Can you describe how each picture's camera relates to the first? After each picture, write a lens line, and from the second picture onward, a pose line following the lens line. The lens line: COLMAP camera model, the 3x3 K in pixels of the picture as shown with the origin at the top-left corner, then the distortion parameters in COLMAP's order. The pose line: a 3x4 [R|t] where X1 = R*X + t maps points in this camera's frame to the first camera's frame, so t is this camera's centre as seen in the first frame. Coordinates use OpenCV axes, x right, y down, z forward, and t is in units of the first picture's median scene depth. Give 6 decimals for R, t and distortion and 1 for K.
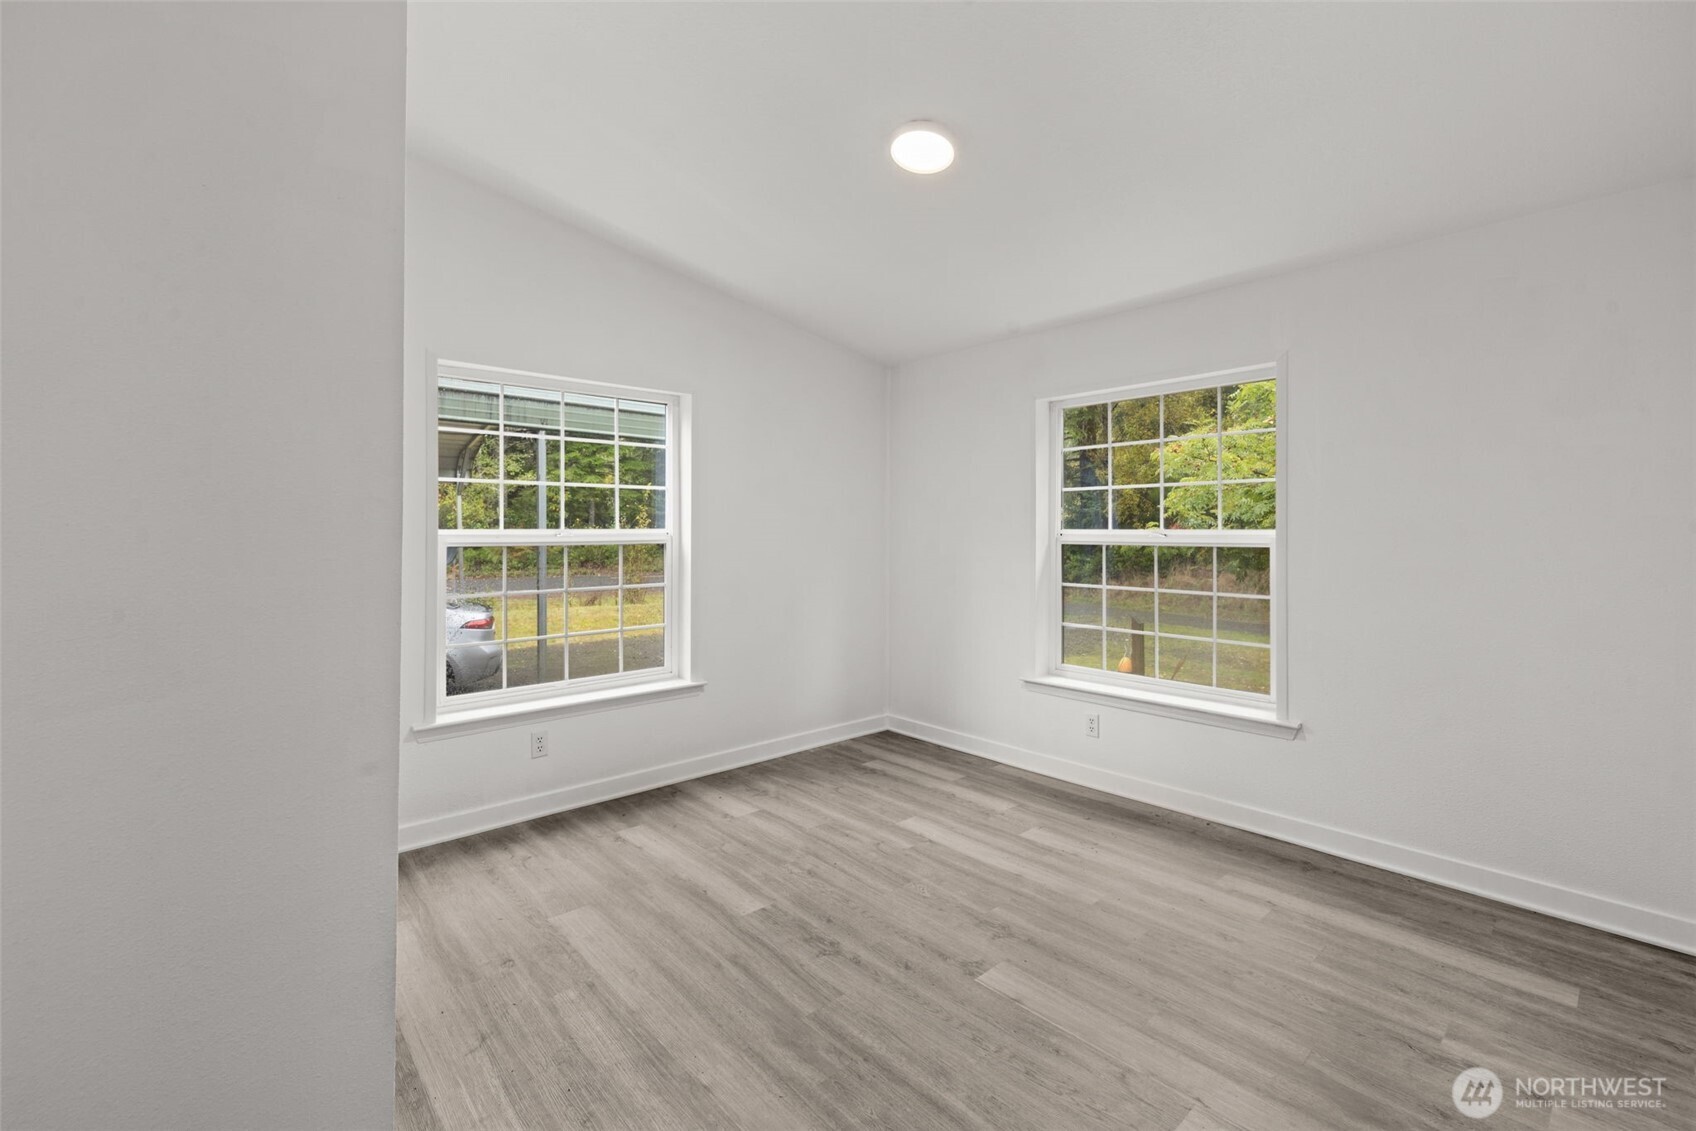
lens RADIAL K [[753.3, 0, 848.0], [0, 753.3, 565.5], [0, 0, 1]] dist [-0.001912, -0.000104]
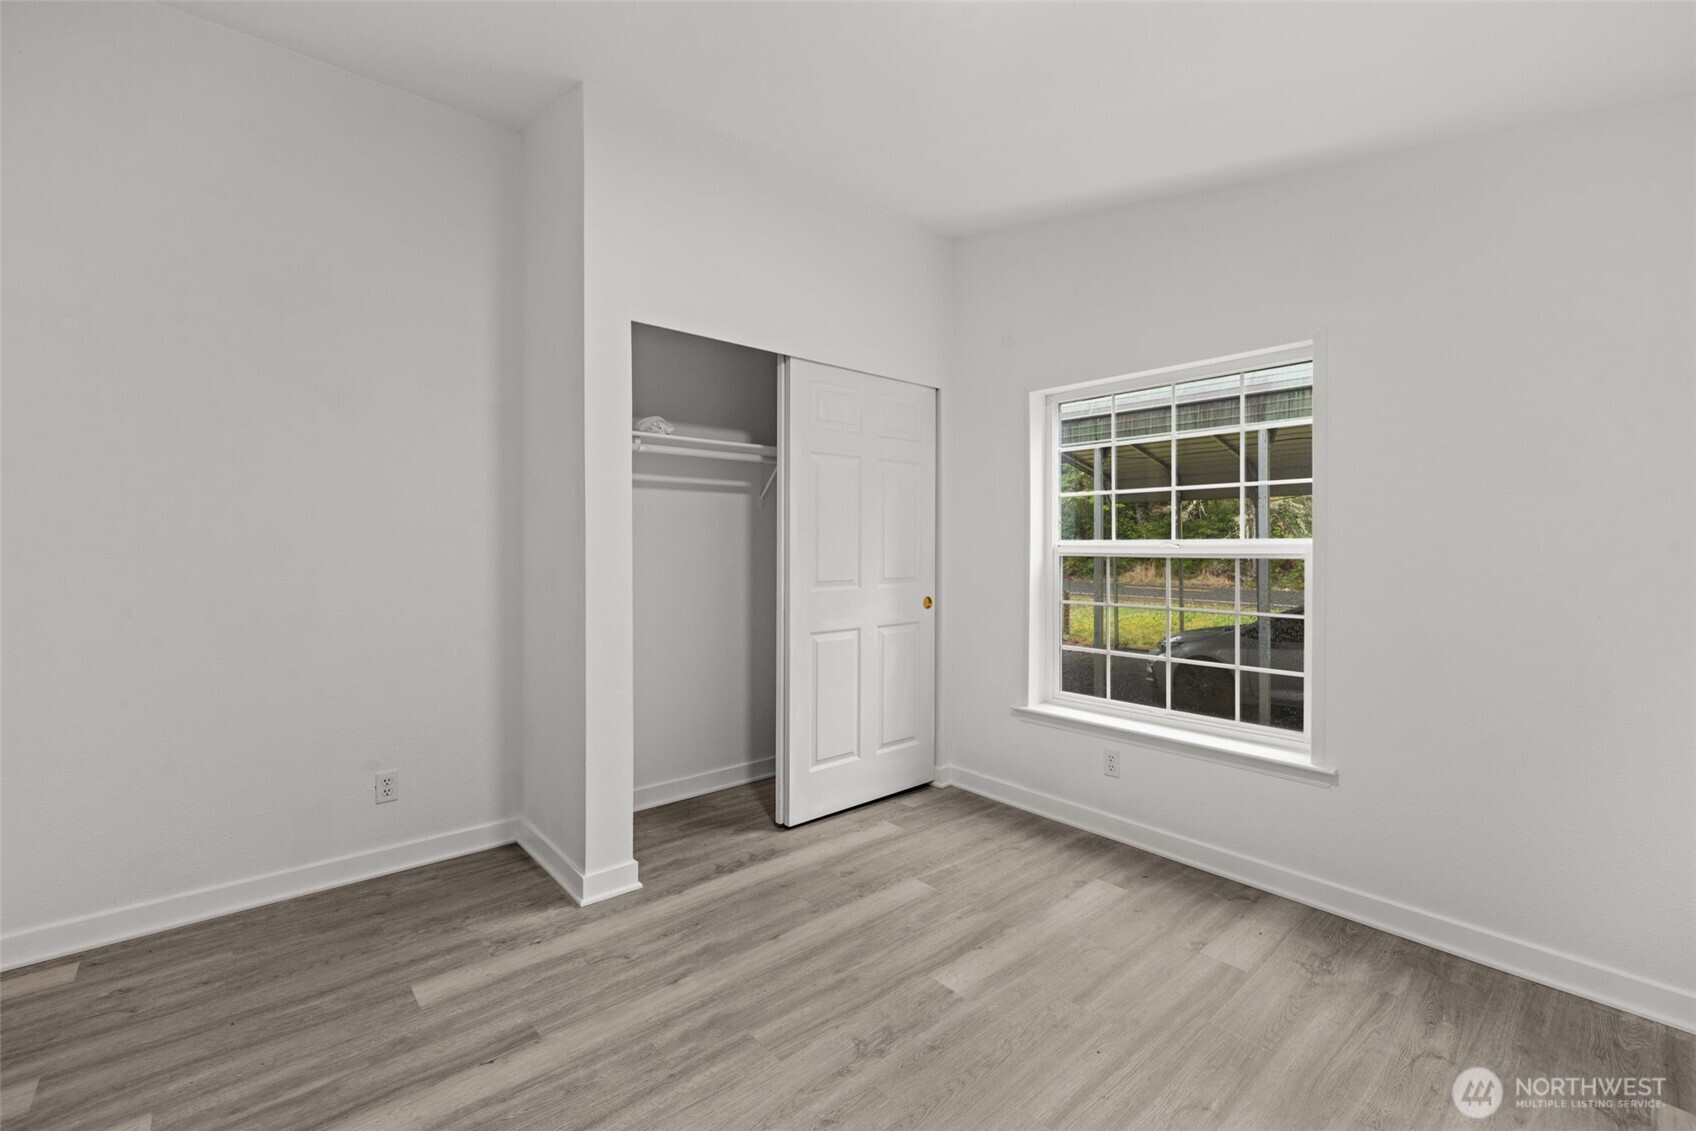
lens RADIAL K [[728.2, 0, 848.8], [0, 728.2, 547.9], [0, 0, 1]] dist [-0.001658, 0.000400]
pose [[-0.029125, 0.010180, -0.999524, 0.627513], [-0.047051, 0.998826, 0.011544, -0.039205], [0.998468, 0.047365, -0.028612, 0.795406]]
